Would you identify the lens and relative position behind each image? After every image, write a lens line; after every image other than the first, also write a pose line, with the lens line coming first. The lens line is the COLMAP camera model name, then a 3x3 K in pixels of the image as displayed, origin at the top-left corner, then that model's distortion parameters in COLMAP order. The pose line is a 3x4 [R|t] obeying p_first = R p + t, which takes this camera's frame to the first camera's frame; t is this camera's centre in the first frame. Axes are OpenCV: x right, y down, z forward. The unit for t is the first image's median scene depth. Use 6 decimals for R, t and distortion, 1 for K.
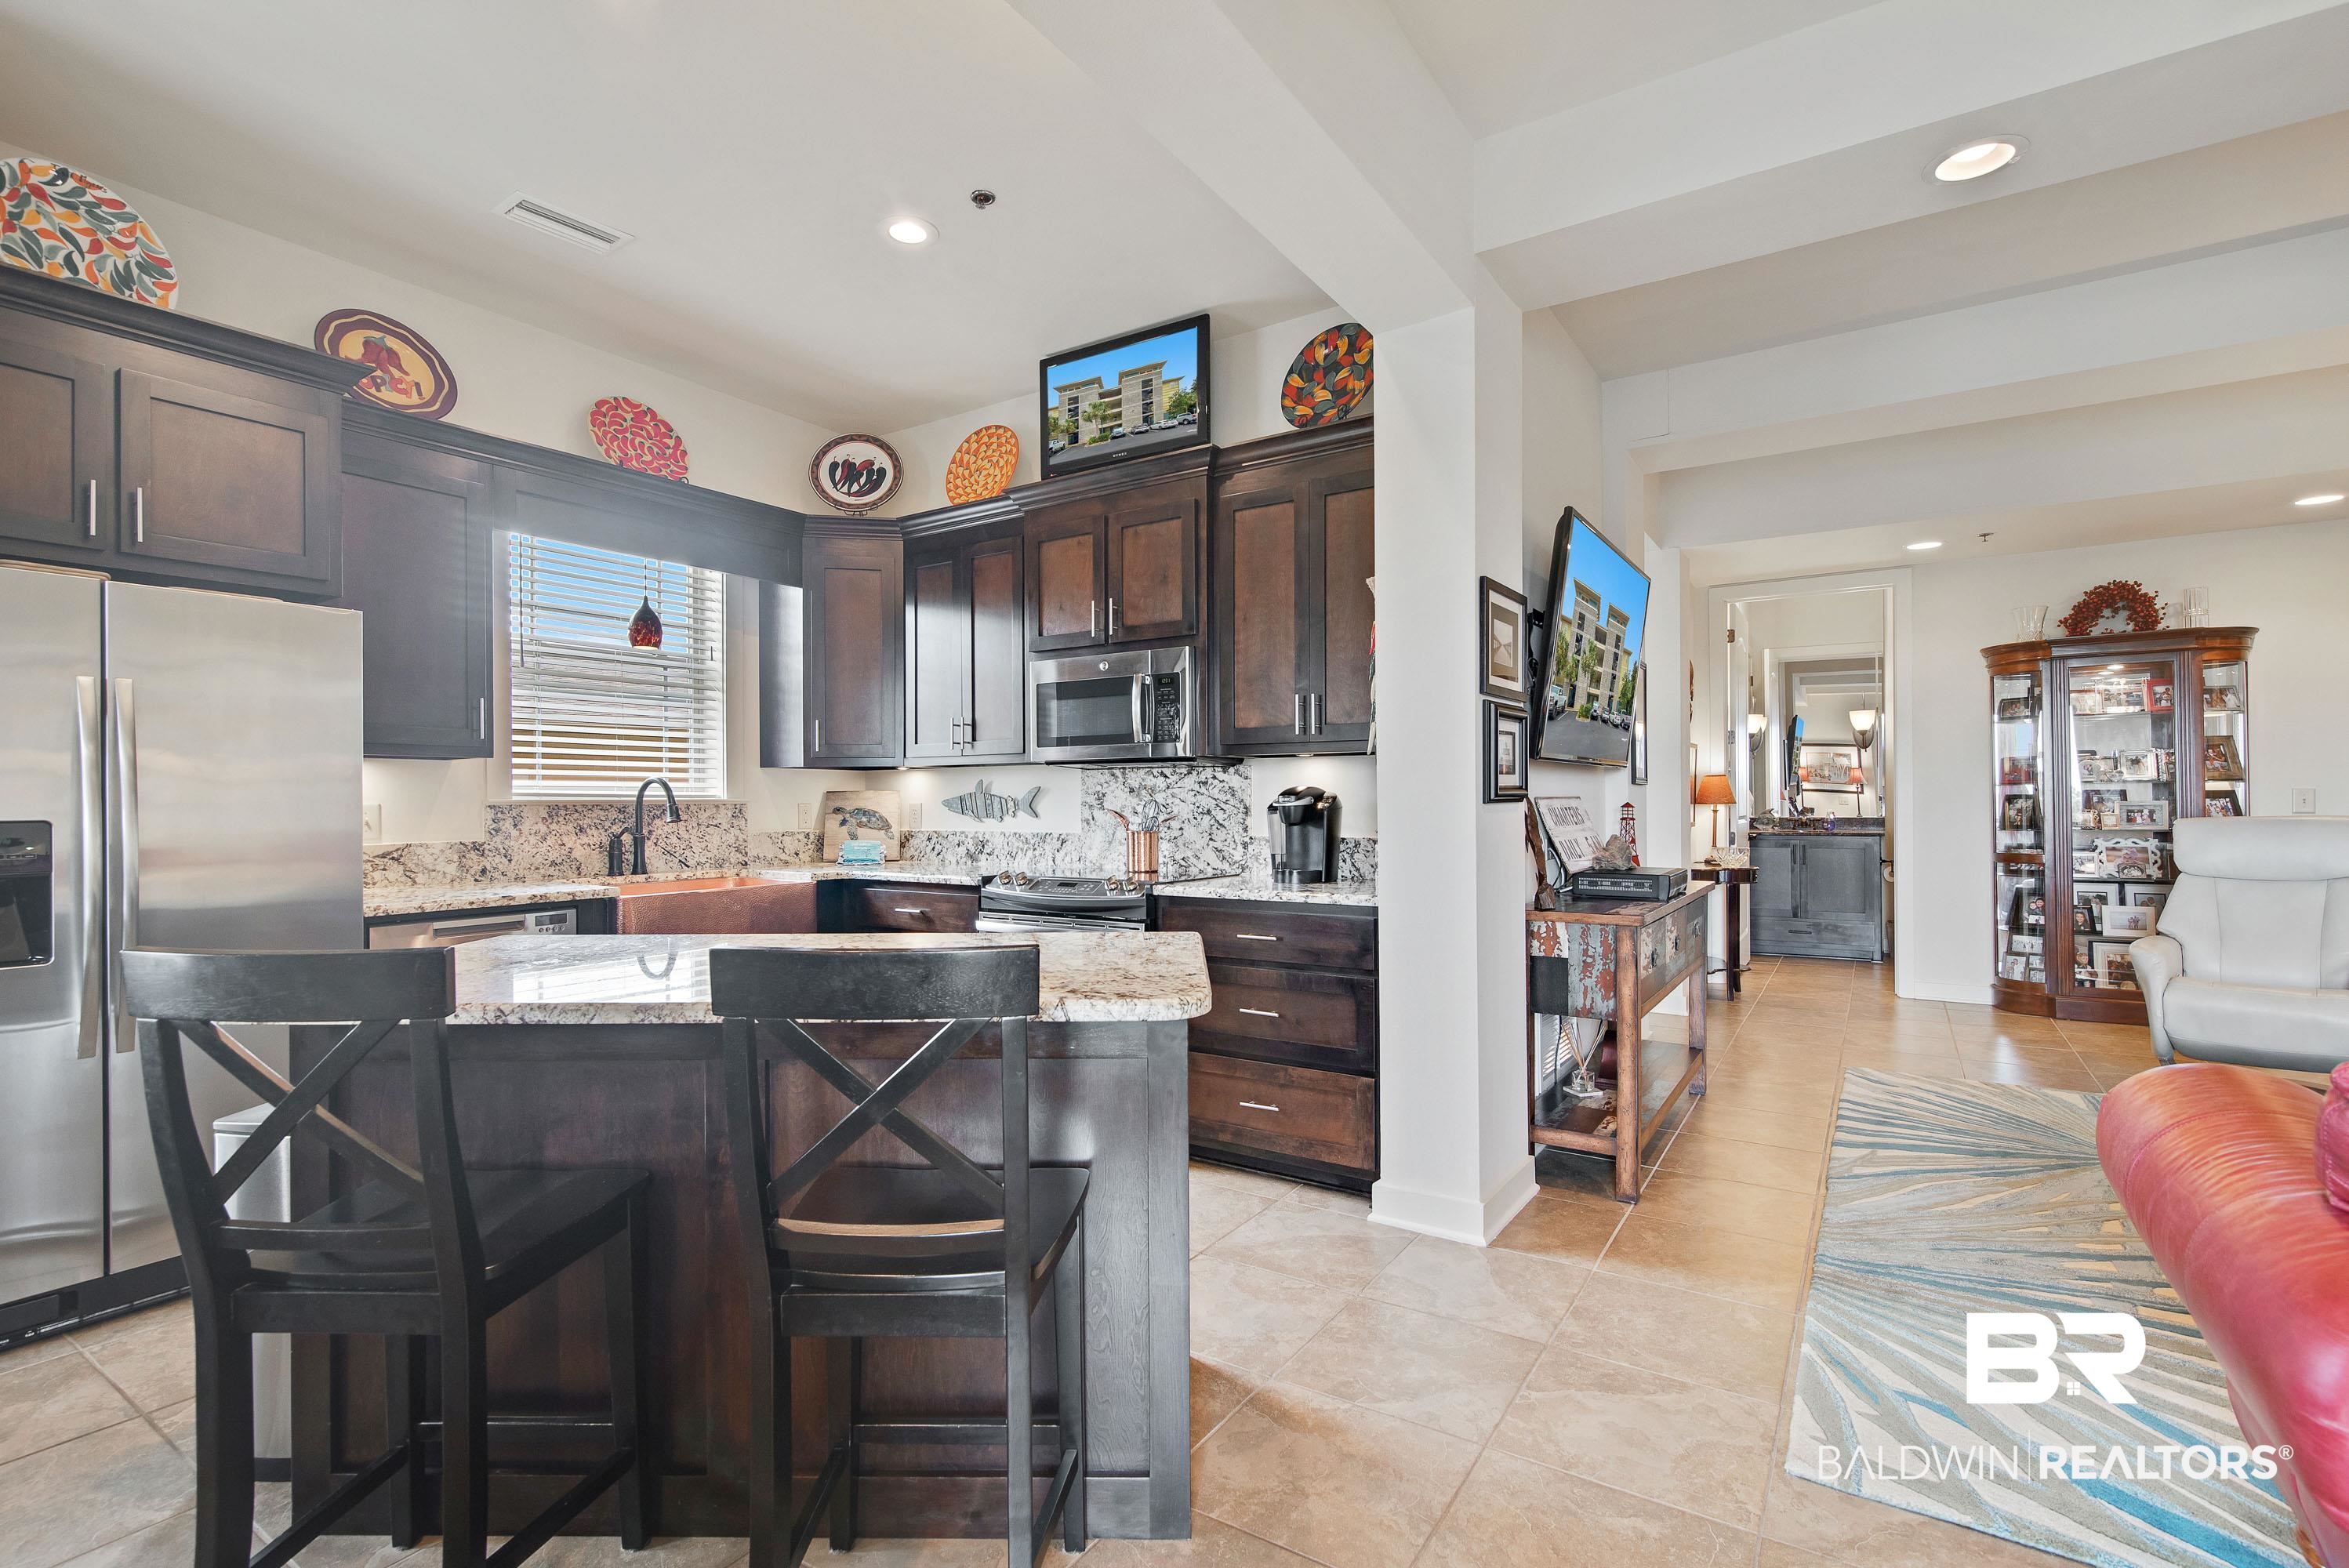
lens RADIAL K [[1081.3, 0, 1157.0], [0, 1081.3, 796.0], [0, 0, 1]] dist [-0.000055, -0.001682]
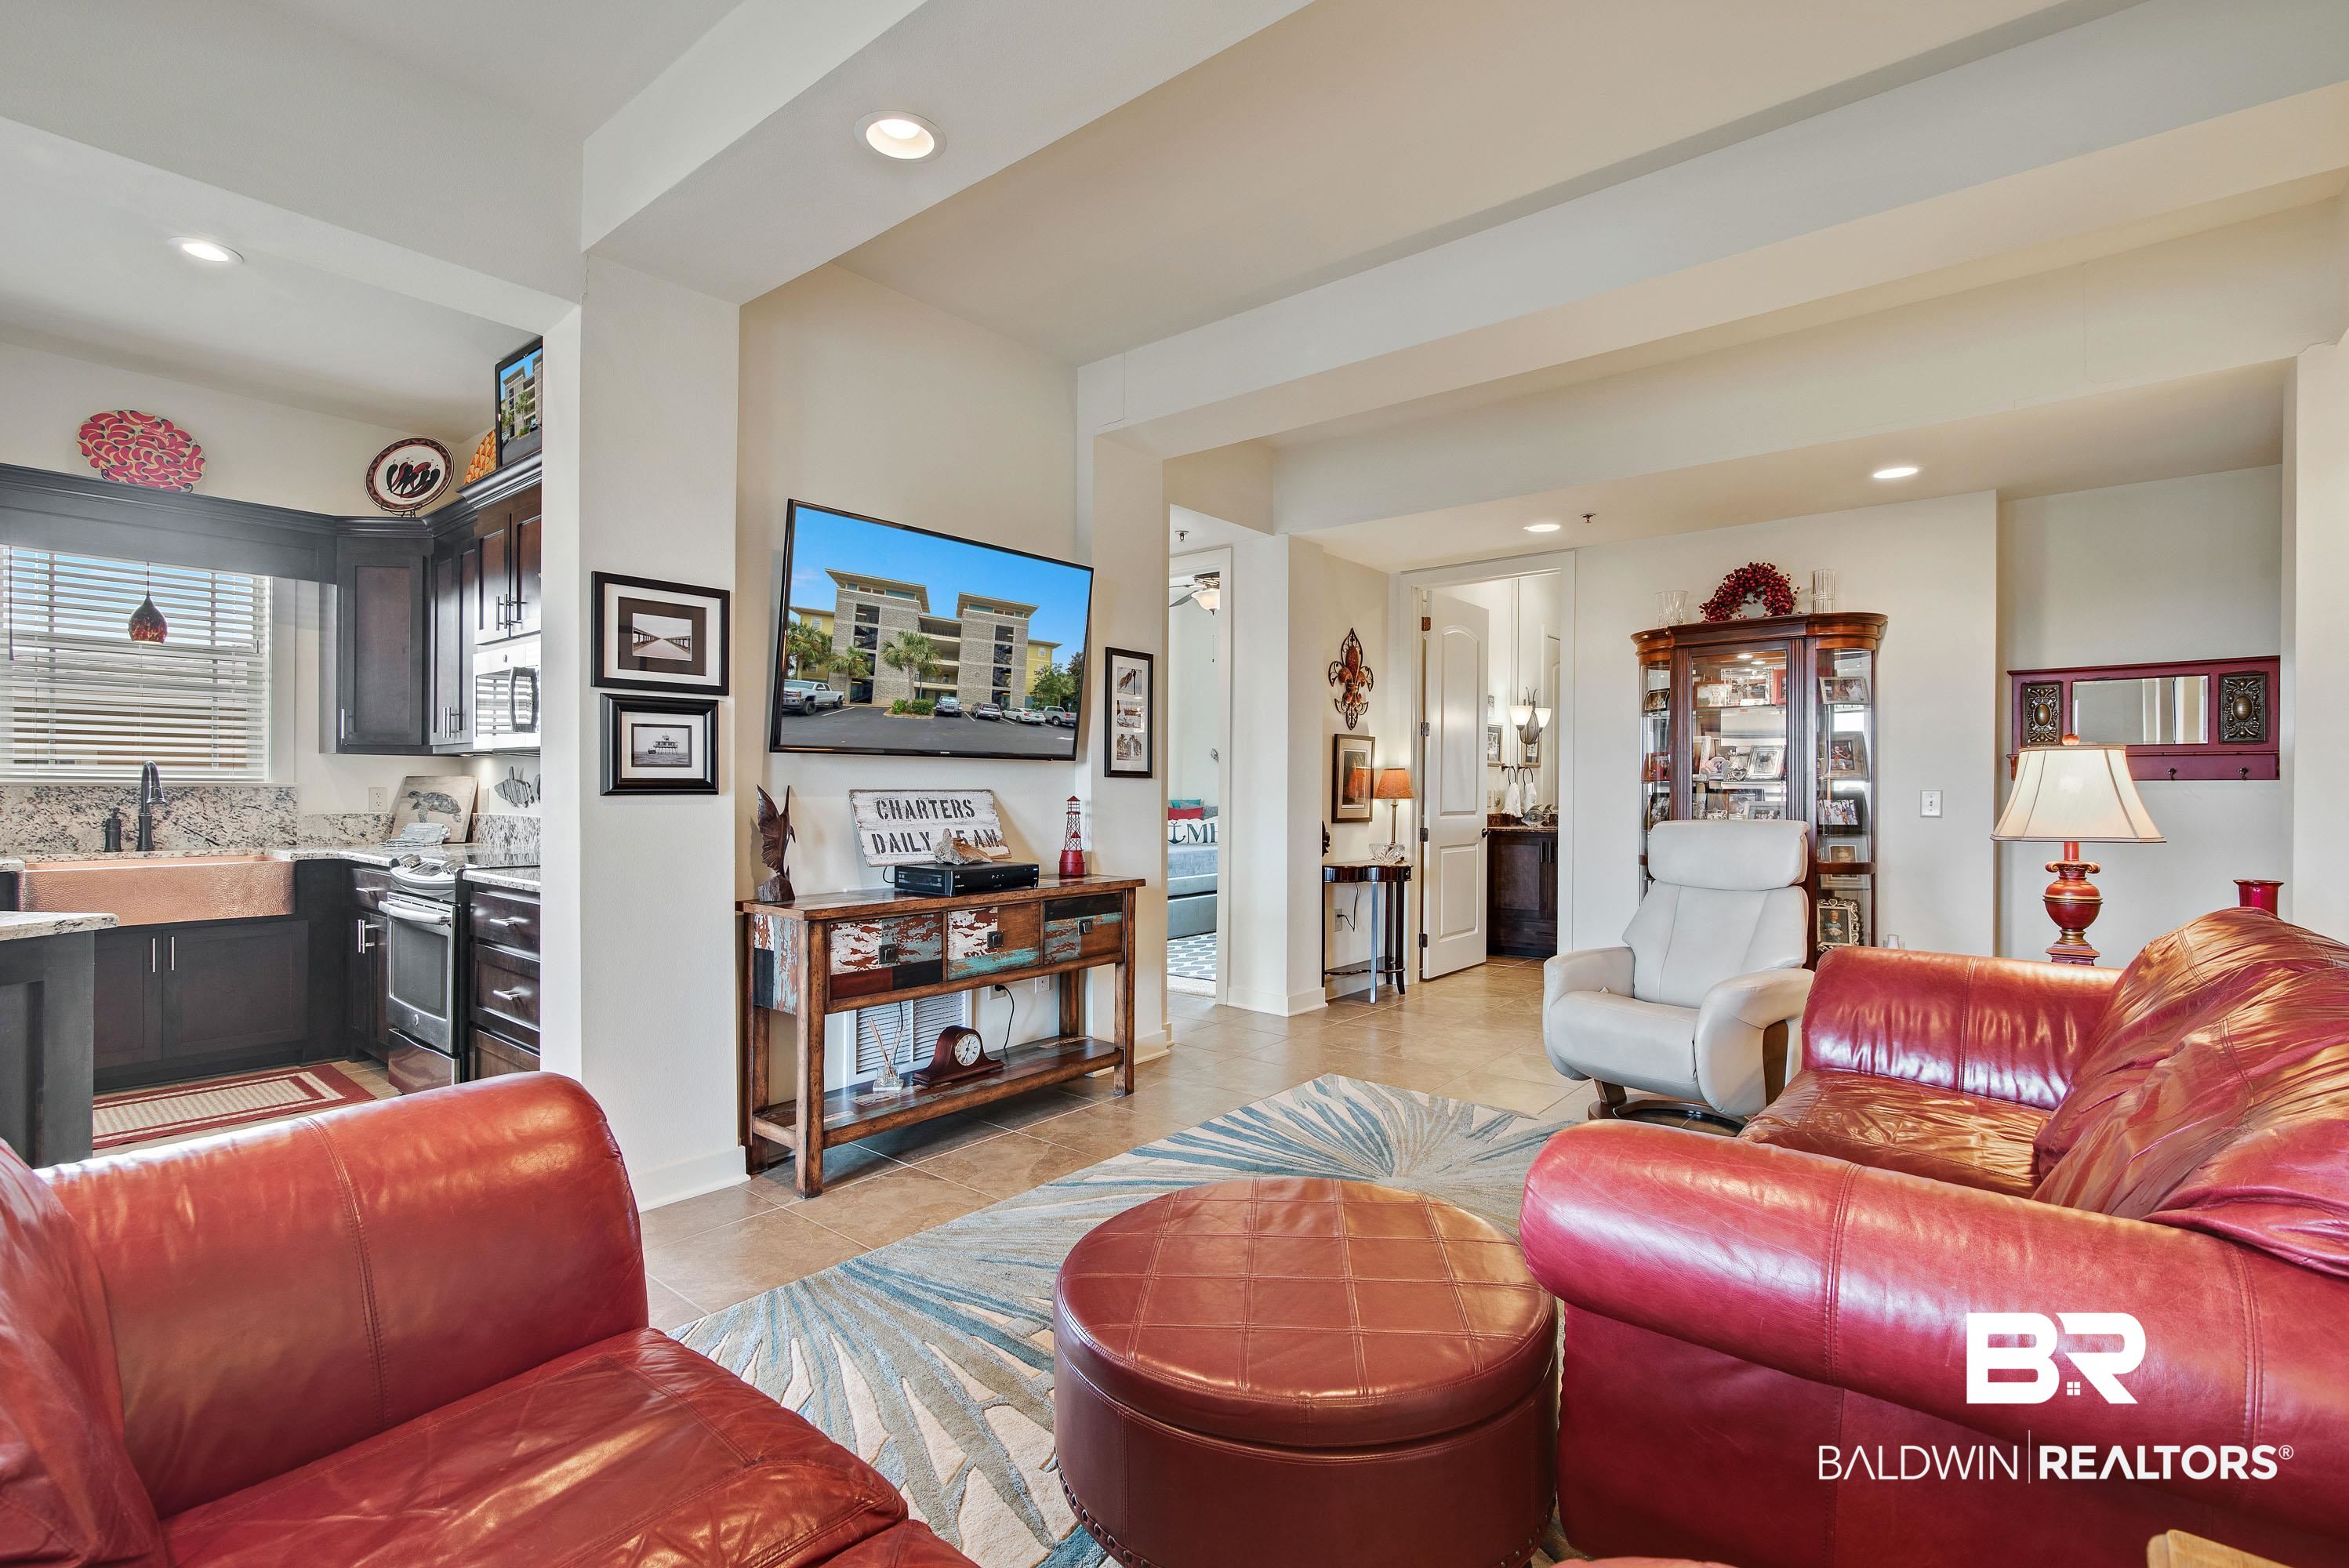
lens RADIAL K [[1081.3, 0, 1171.6], [0, 1081.3, 791.4], [0, 0, 1]] dist [-0.000055, -0.001682]
pose [[0.994319, 0.011775, -0.105786, 0.671310], [-0.010919, 0.999903, 0.008670, -0.008361], [0.105878, -0.007465, 0.994351, 0.036358]]
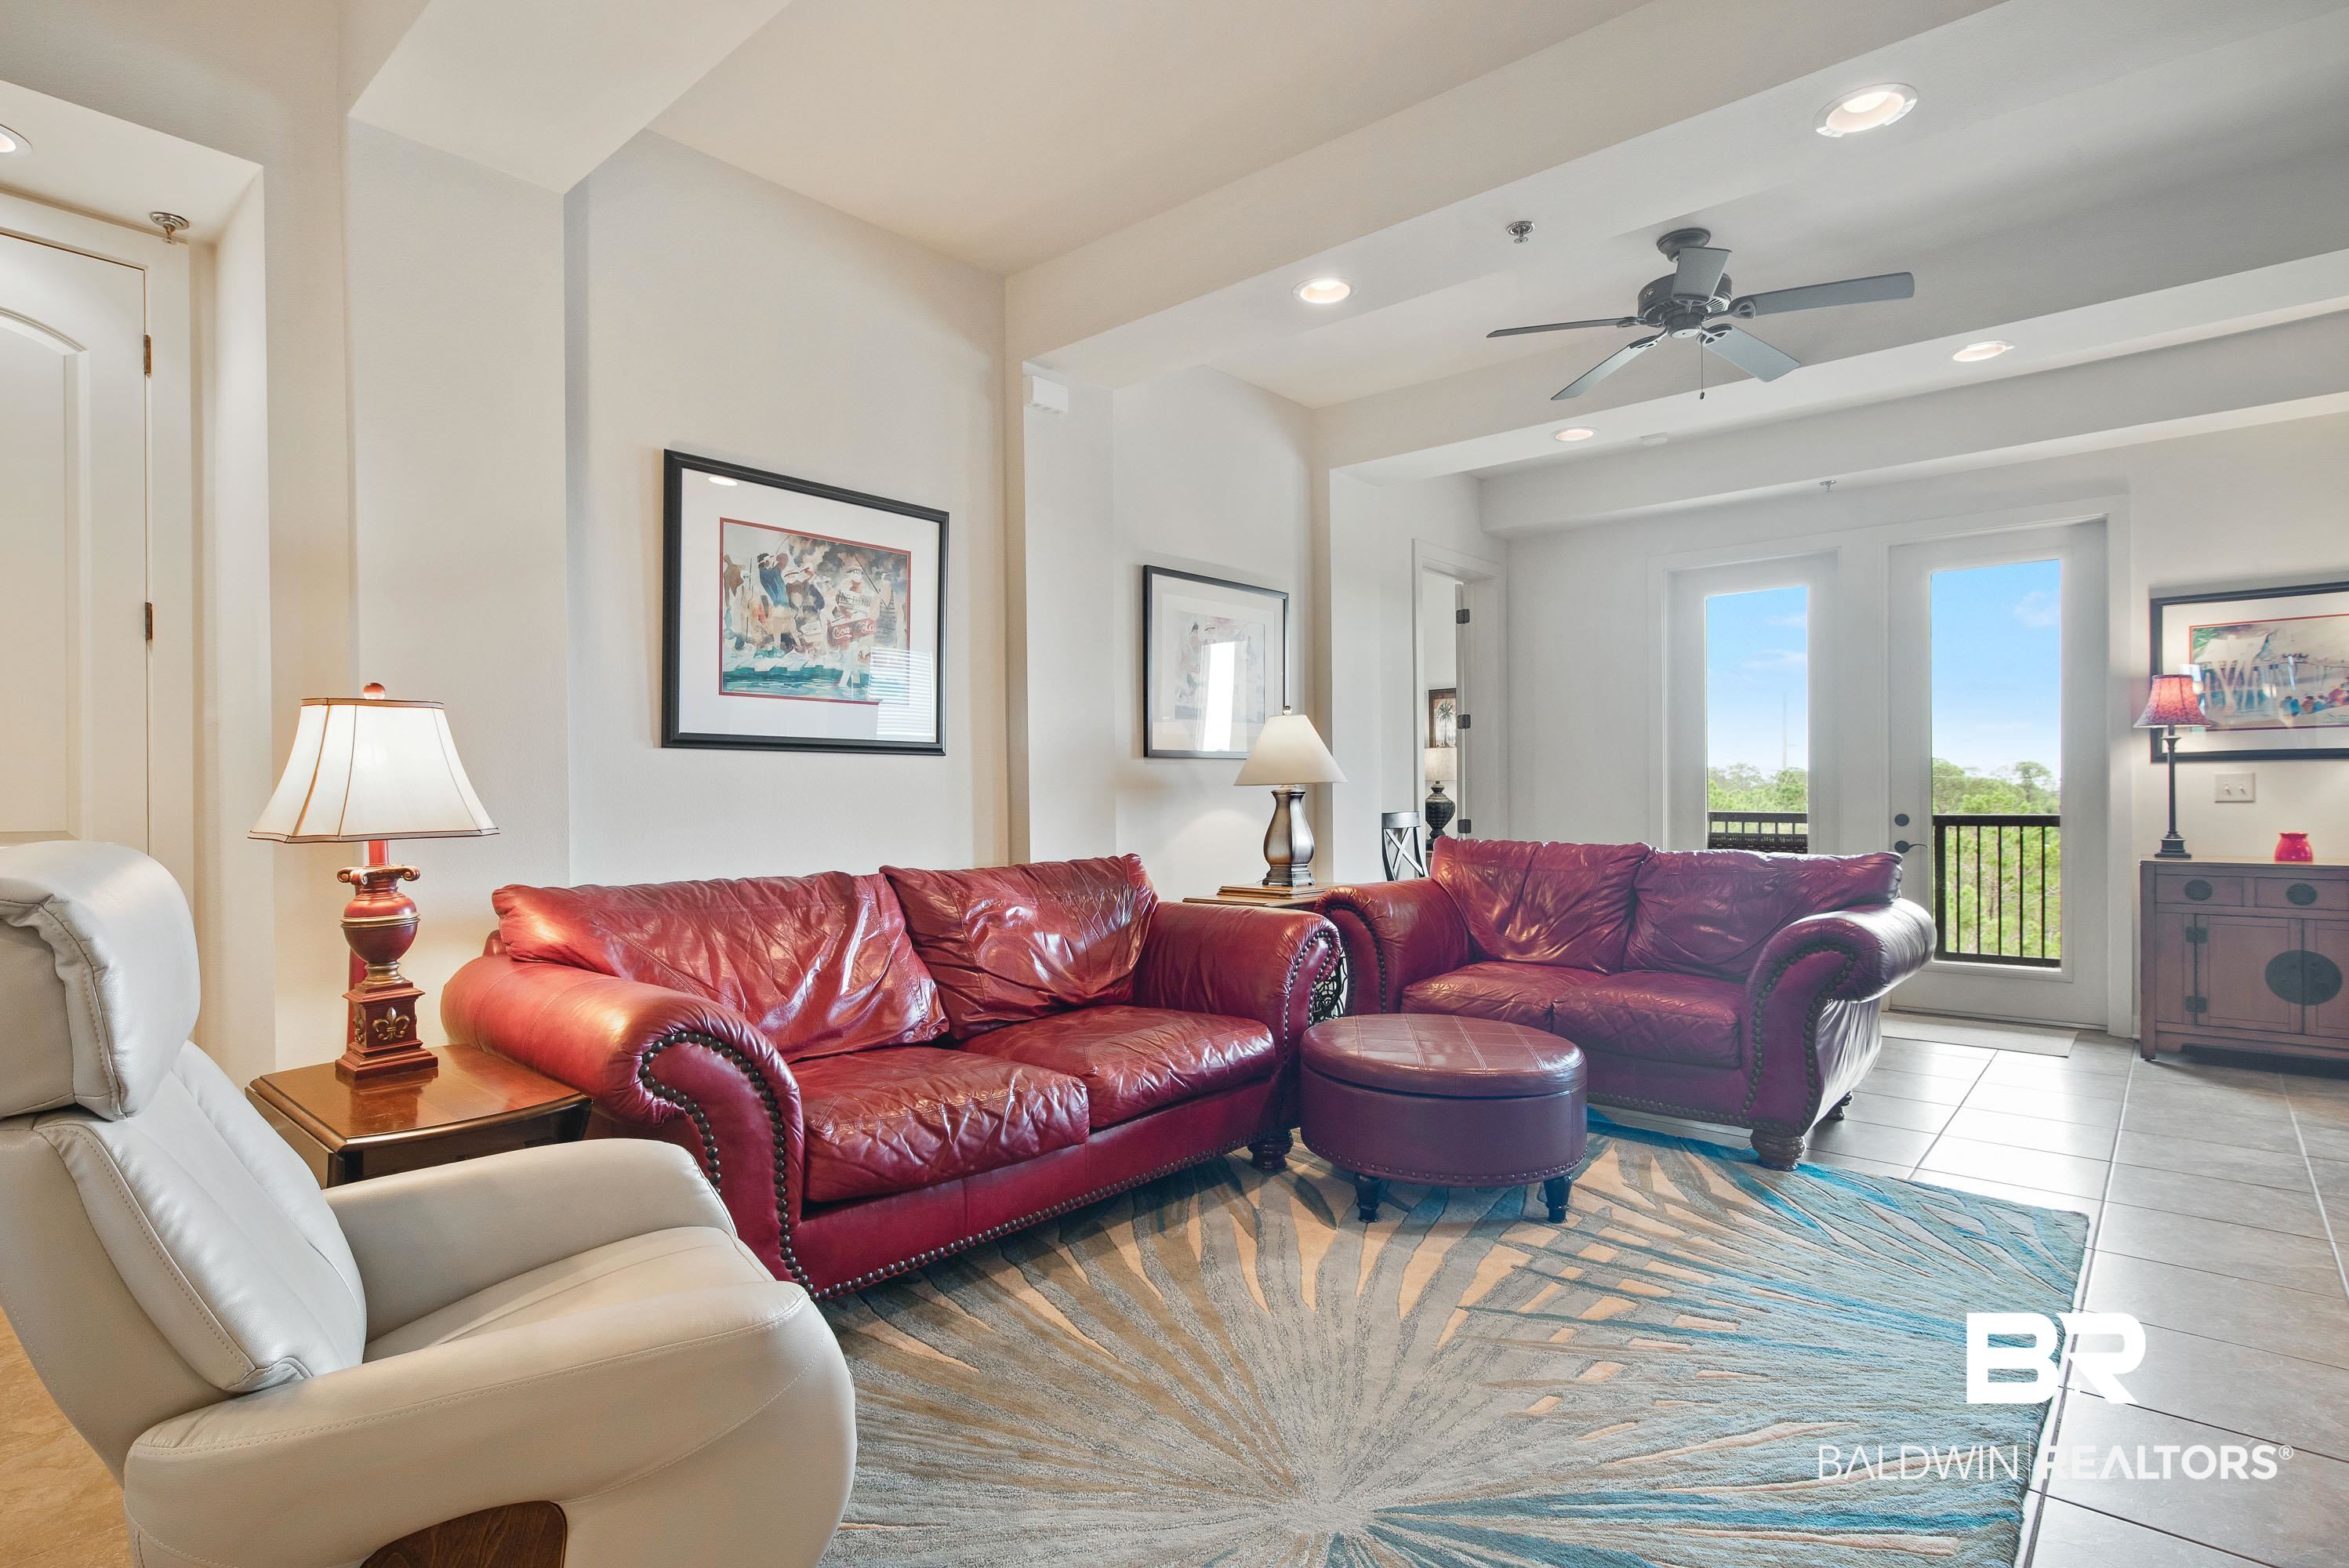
lens RADIAL K [[1150.7, 0, 1171.8], [0, 1150.7, 801.6], [0, 0, 1]] dist [0.002605, 0.000732]
pose [[-0.990949, 0.007687, 0.134016, 0.752624], [0.008903, 0.999924, 0.008475, 0.005676], [-0.133941, 0.009591, -0.990943, 1.273077]]
